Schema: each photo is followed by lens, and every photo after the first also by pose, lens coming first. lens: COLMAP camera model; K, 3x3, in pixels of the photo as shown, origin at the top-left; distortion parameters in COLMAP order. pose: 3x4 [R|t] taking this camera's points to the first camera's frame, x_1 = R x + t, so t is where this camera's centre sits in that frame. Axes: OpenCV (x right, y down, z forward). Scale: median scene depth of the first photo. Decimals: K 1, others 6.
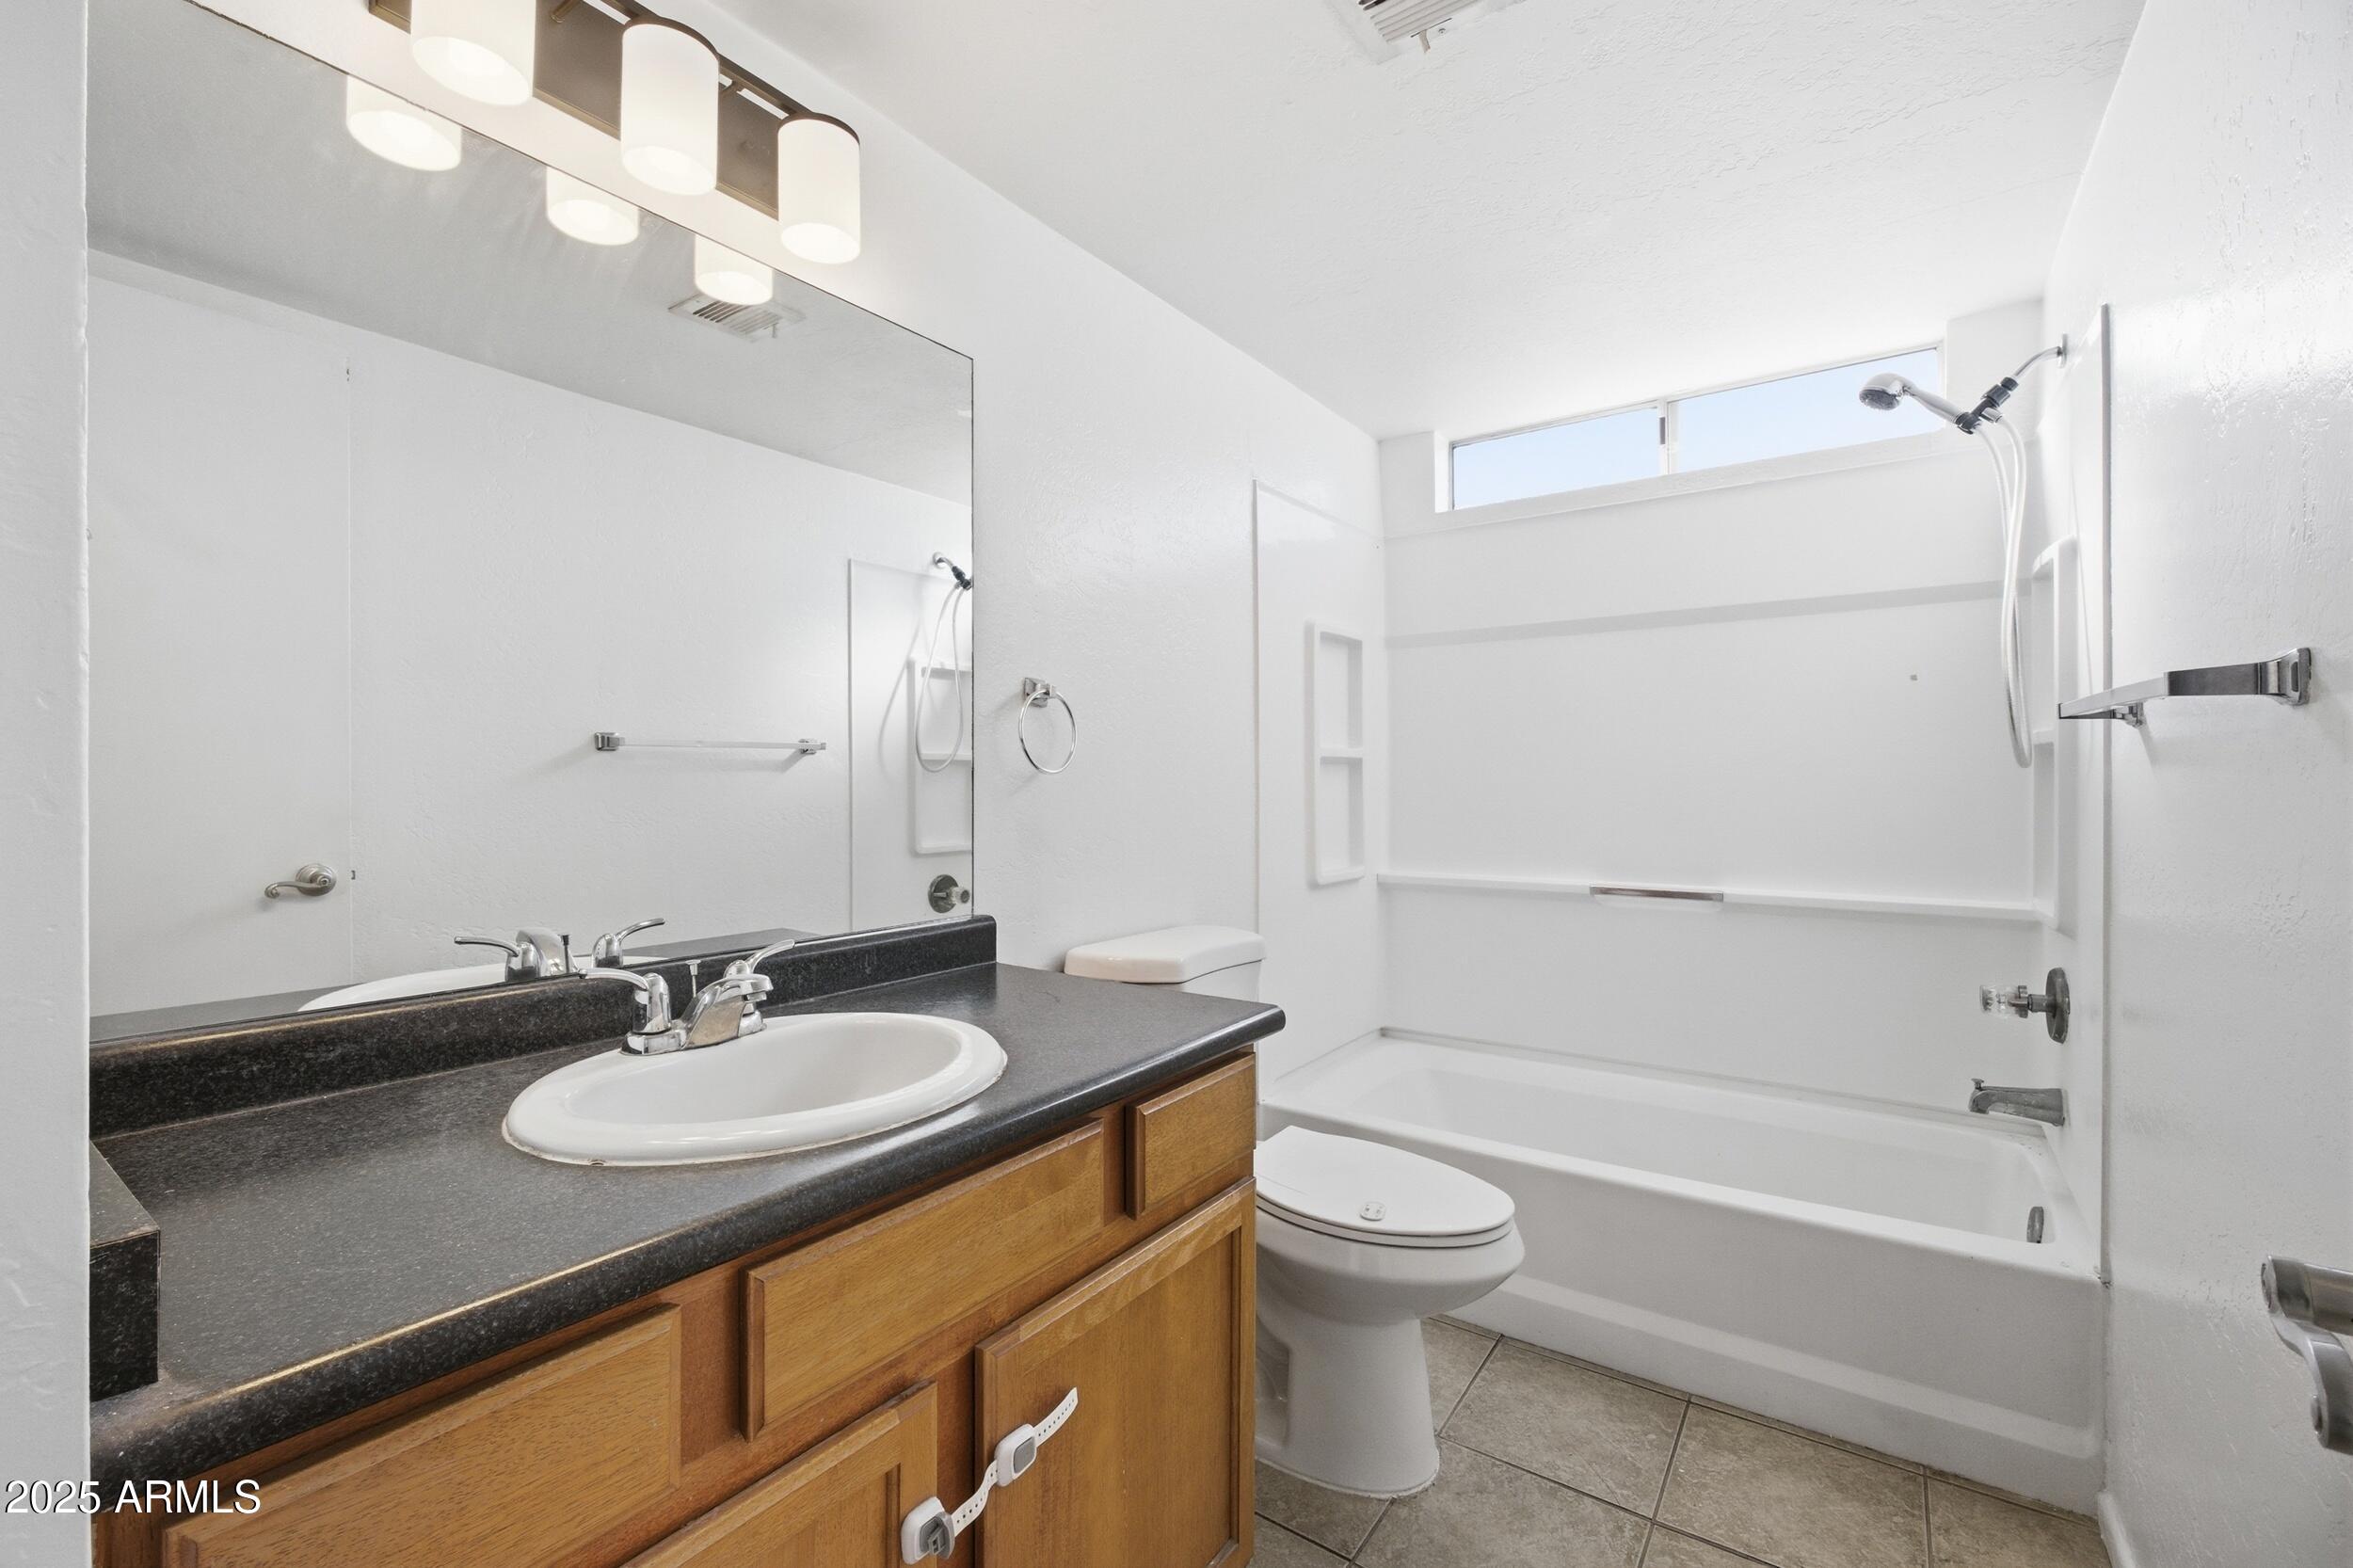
lens RADIAL K [[1008.9, 0, 1169.5], [0, 1008.9, 789.9], [0, 0, 1]] dist [0.009743, 0.000107]
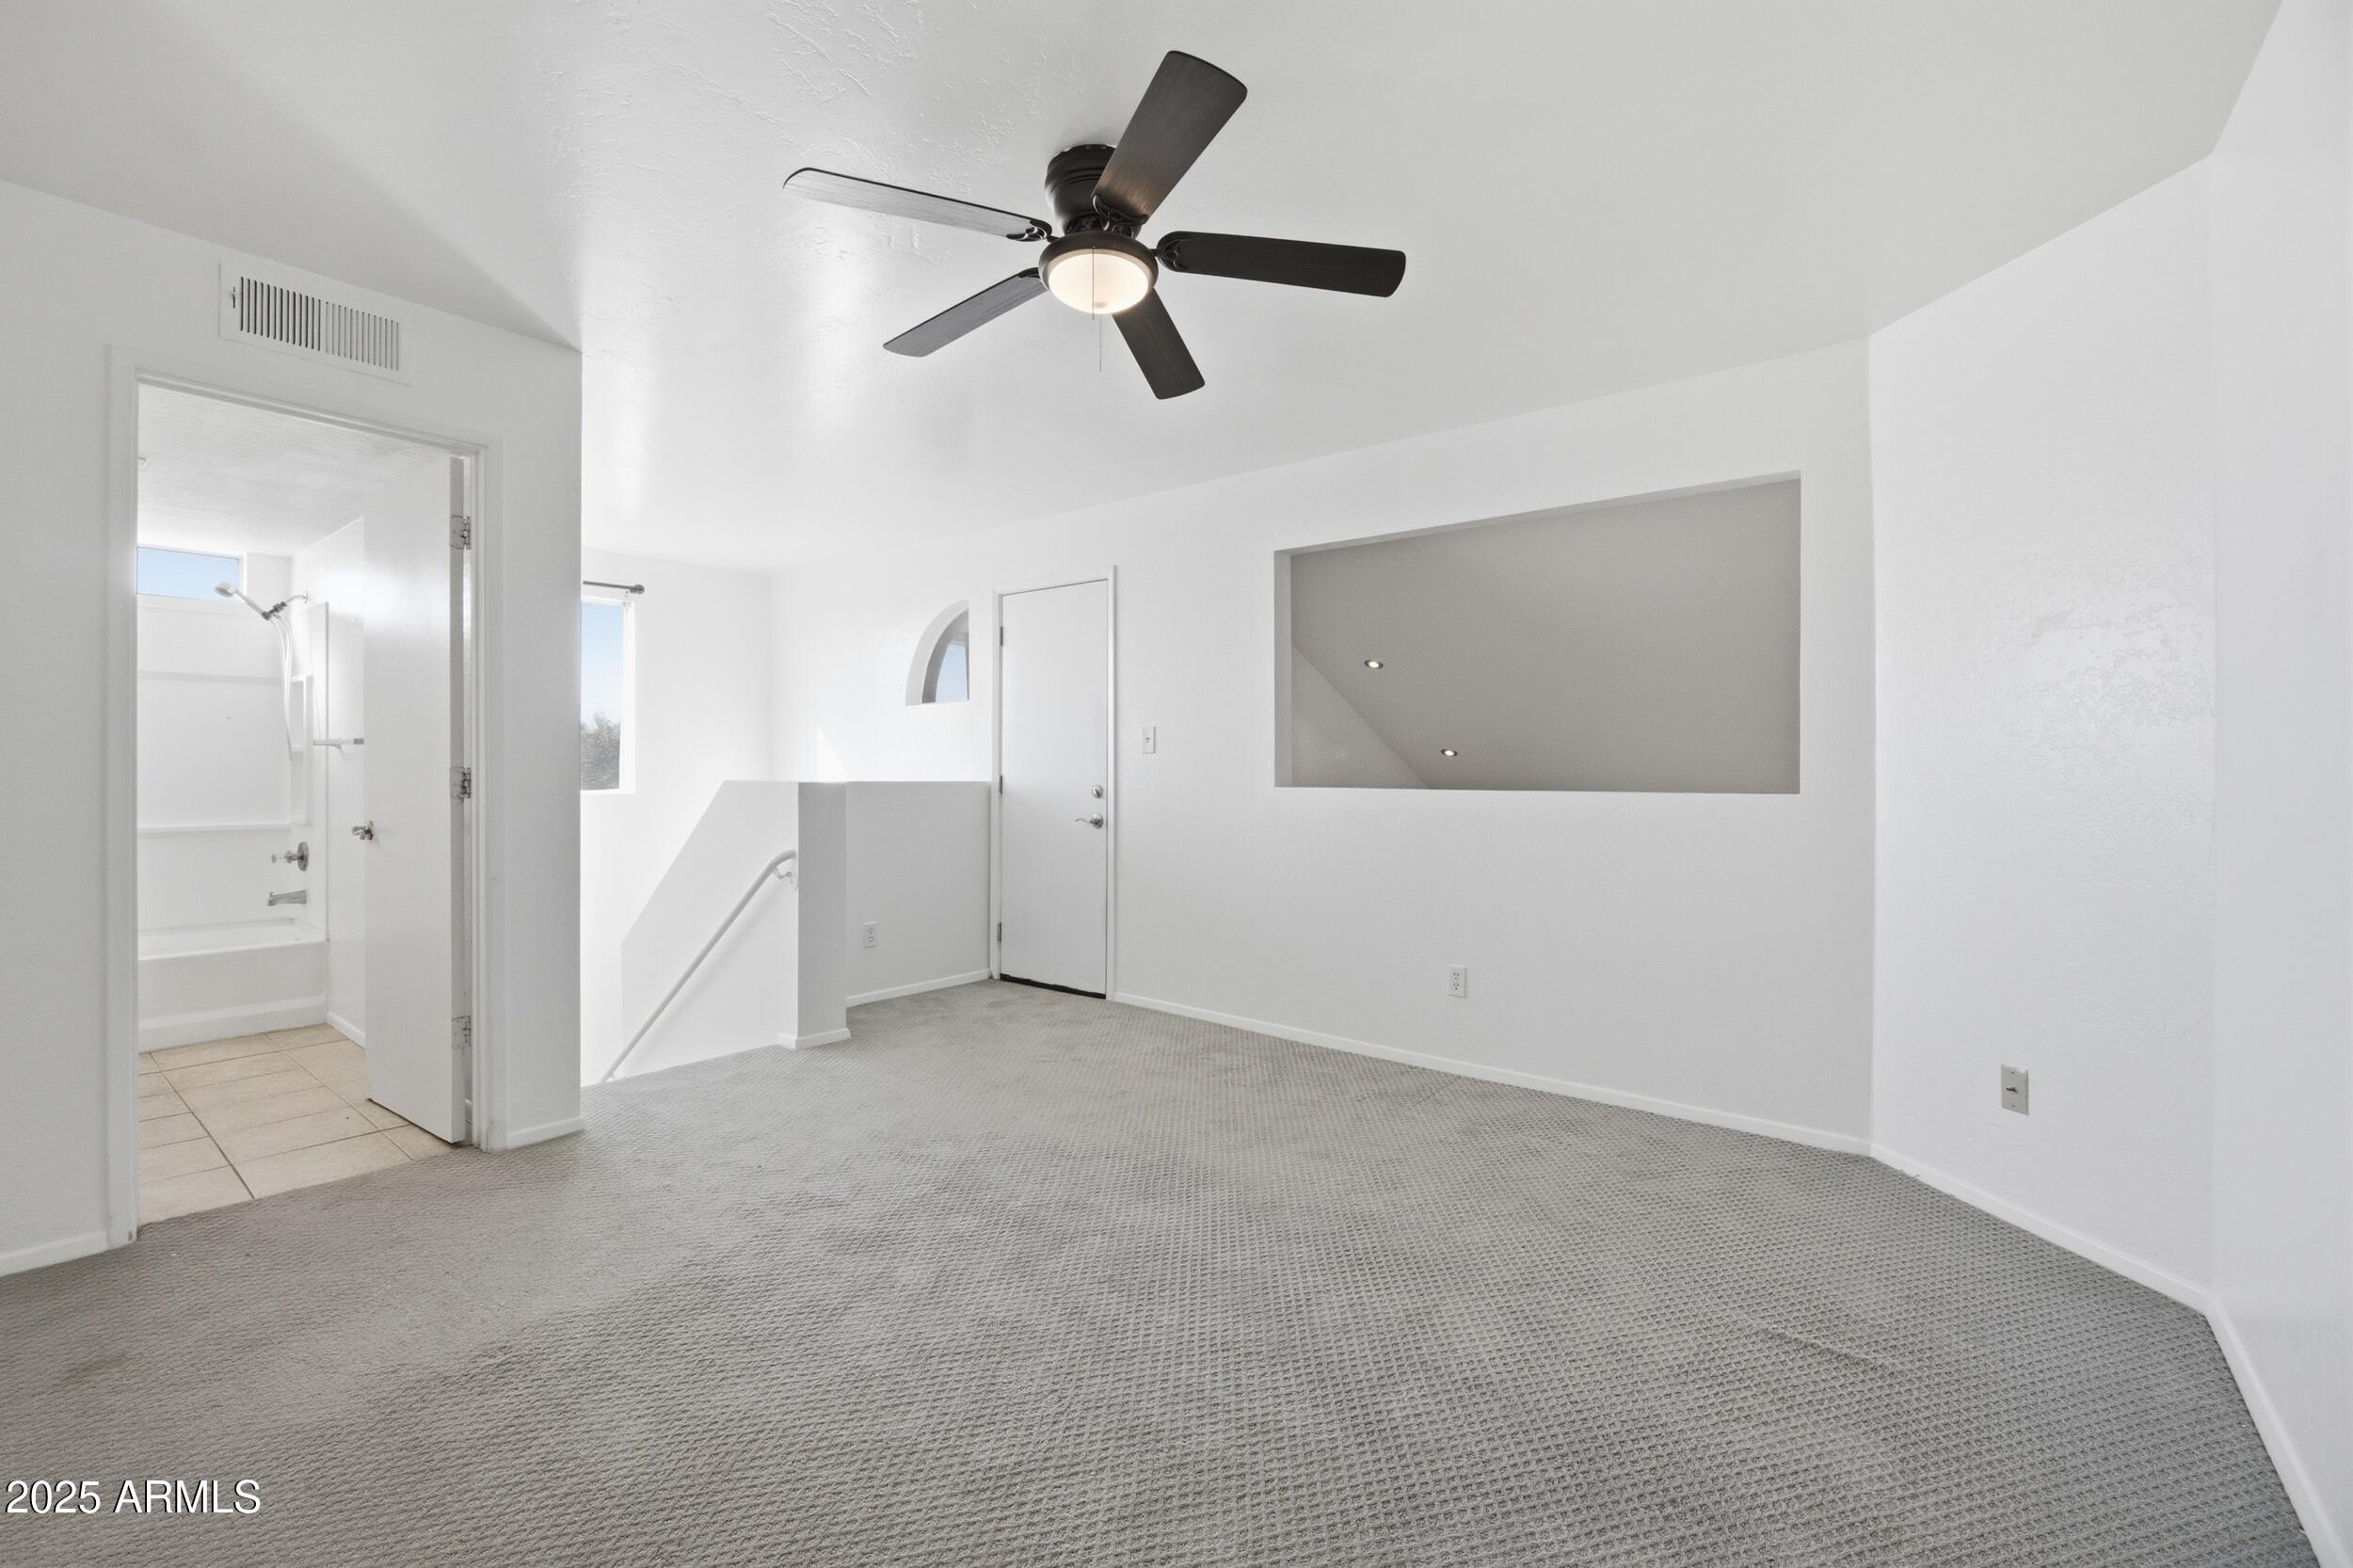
lens RADIAL K [[1001.2, 0, 1158.3], [0, 1001.2, 774.0], [0, 0, 1]] dist [-0.011871, 0.000460]
pose [[0.063820, -0.007809, 0.997931, -1.413766], [-0.001588, 0.999967, 0.007927, -0.013254], [-0.997960, -0.002091, 0.063806, -1.243367]]
